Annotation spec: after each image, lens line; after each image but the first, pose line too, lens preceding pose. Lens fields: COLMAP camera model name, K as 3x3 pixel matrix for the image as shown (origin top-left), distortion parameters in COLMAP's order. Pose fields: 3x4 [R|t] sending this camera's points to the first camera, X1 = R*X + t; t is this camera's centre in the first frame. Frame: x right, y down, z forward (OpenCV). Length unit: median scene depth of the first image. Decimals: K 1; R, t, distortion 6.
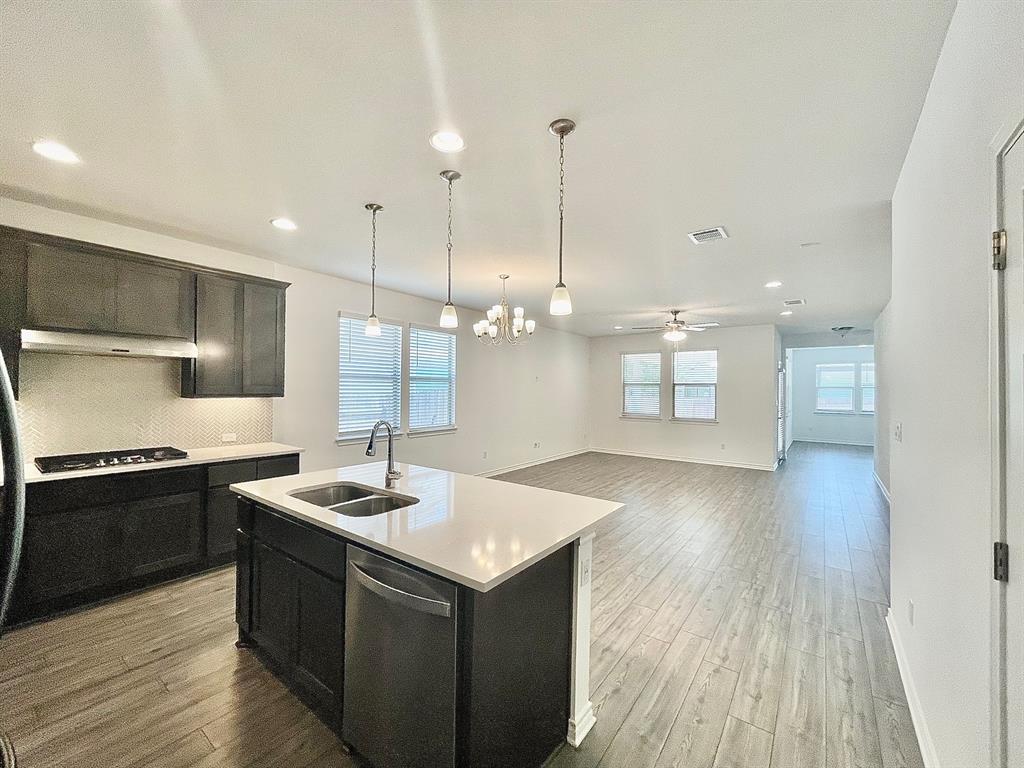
lens RADIAL K [[415.3, 0, 505.9], [0, 415.3, 384.3], [0, 0, 1]] dist [-0.000087, -0.000226]
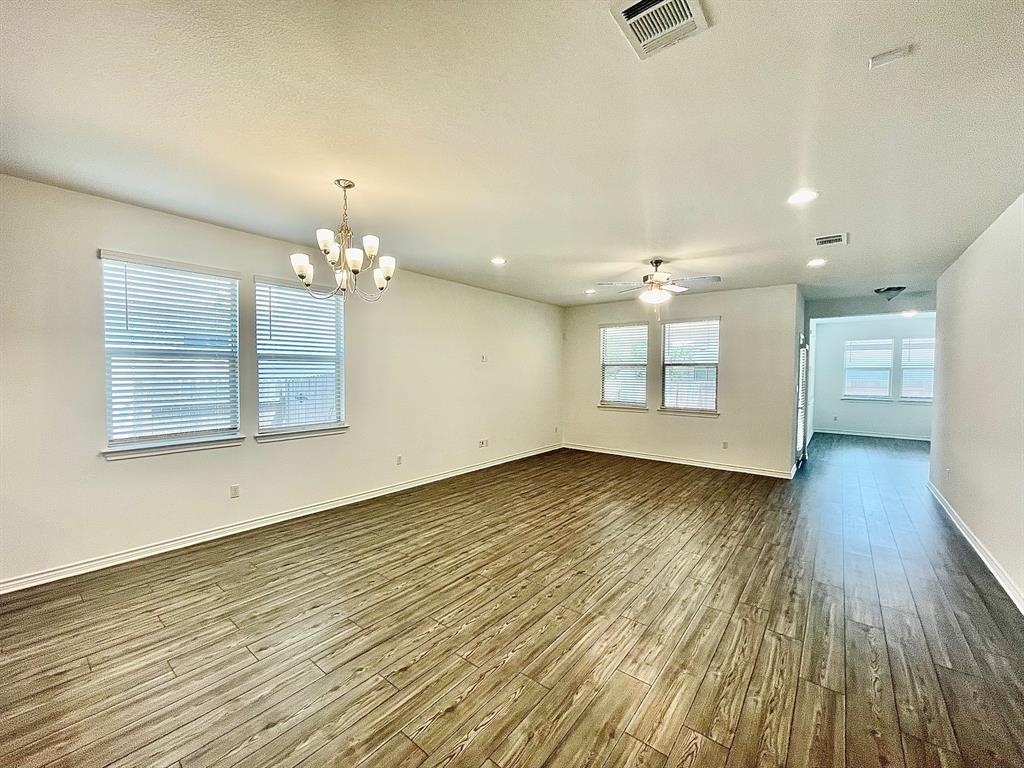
lens RADIAL K [[415.3, 0, 505.4], [0, 415.3, 385.0], [0, 0, 1]] dist [-0.000087, -0.000226]
pose [[0.999630, -0.002254, -0.027120, 0.140986], [0.003431, 0.999050, 0.043439, 0.002935], [0.026996, -0.043516, 0.998688, 0.230326]]
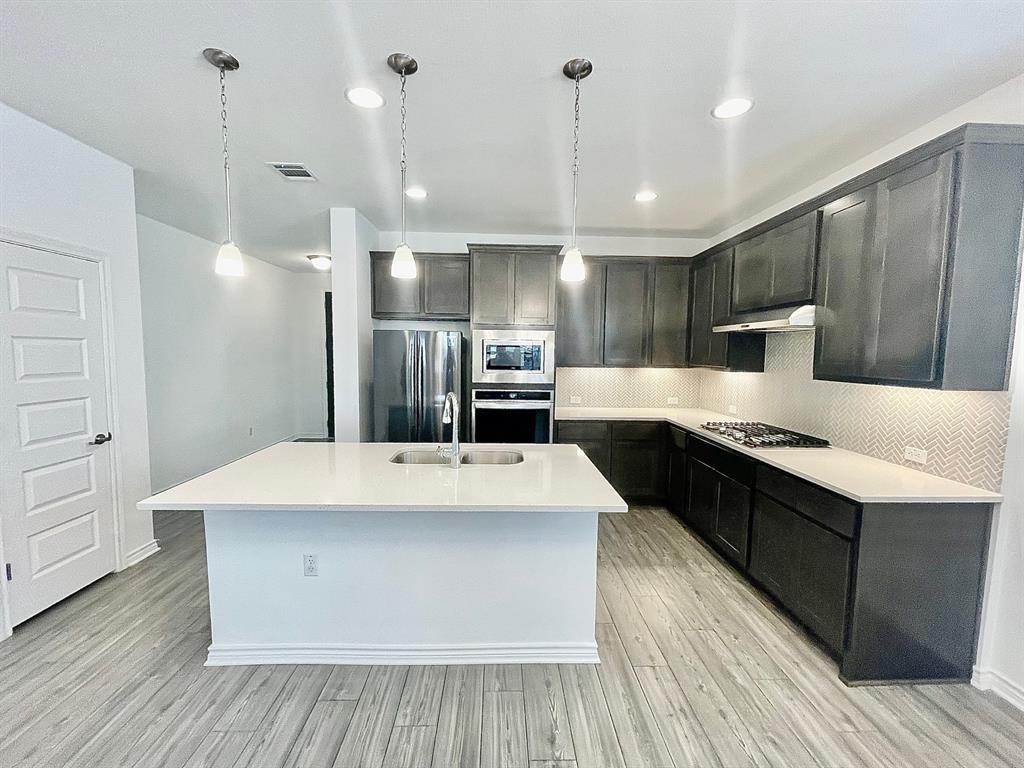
lens RADIAL K [[415.3, 0, 505.4], [0, 415.3, 385.1], [0, 0, 1]] dist [-0.000087, -0.000226]
pose [[-0.775459, 0.023708, -0.630953, 0.064111], [-0.023883, 0.997478, 0.066832, 0.003311], [0.630946, 0.066895, -0.772937, 0.529073]]
